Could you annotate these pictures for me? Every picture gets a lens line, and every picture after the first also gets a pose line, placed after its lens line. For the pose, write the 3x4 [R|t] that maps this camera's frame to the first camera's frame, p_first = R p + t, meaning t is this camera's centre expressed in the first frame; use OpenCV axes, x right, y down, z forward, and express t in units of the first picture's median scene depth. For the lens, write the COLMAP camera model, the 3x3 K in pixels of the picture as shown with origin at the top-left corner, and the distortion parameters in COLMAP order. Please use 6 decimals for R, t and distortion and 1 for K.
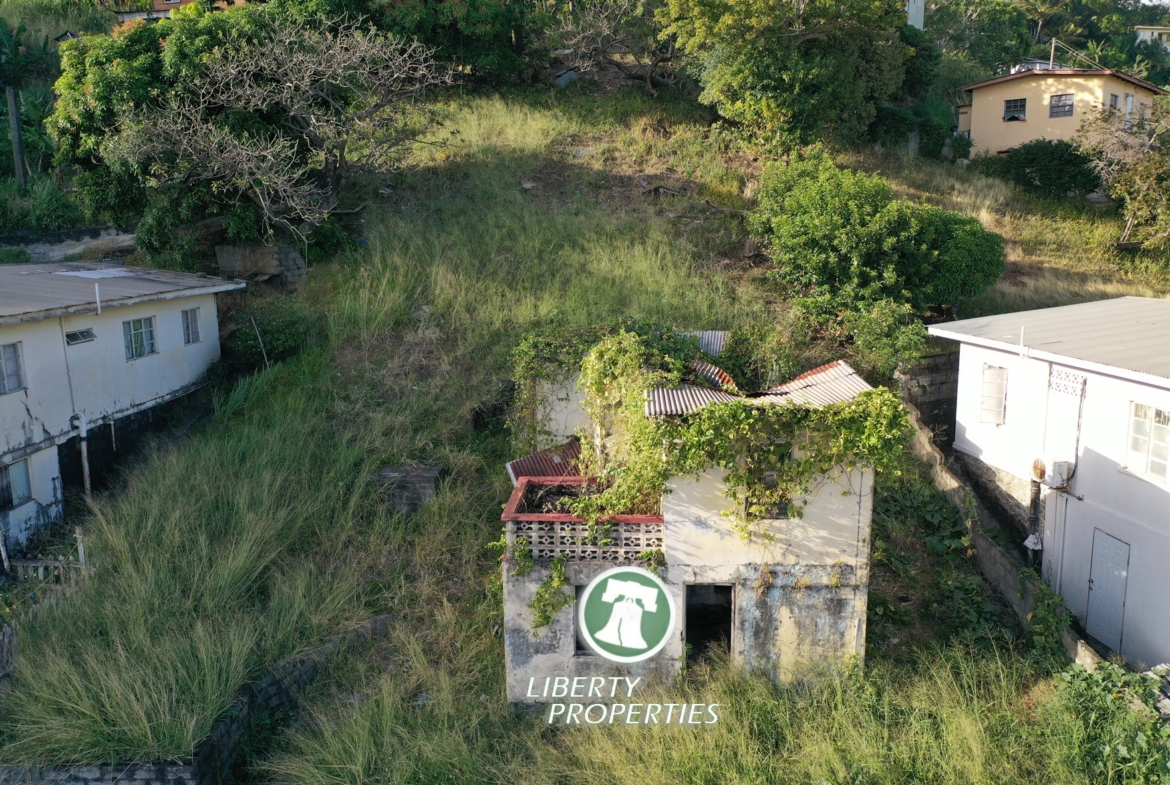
lens RADIAL K [[928.8, 0, 585.7], [0, 928.8, 391.1], [0, 0, 1]] dist [0.001642, -0.001225]
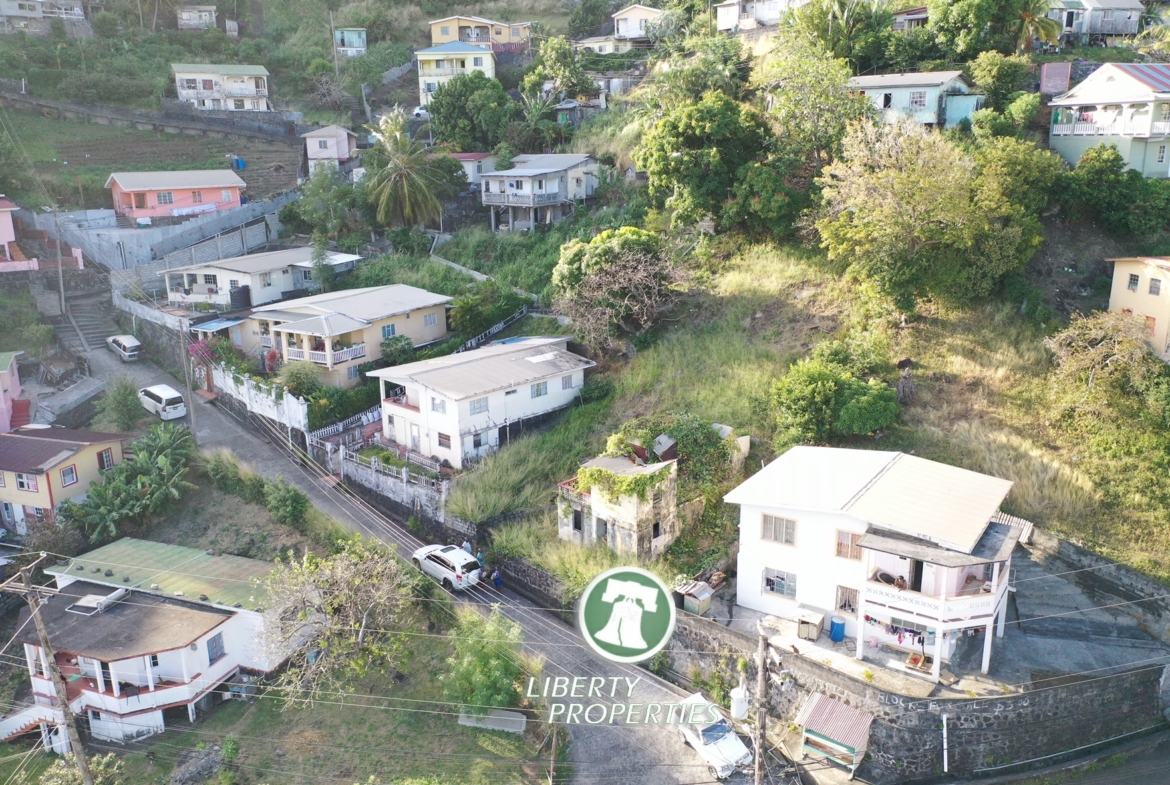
lens RADIAL K [[928.8, 0, 585.7], [0, 928.8, 391.1], [0, 0, 1]] dist [0.001642, -0.001225]
pose [[0.746075, 0.176536, -0.642033, 1.663136], [-0.110683, 0.983680, 0.141857, -0.547719], [0.656598, -0.034774, 0.753439, -1.179086]]
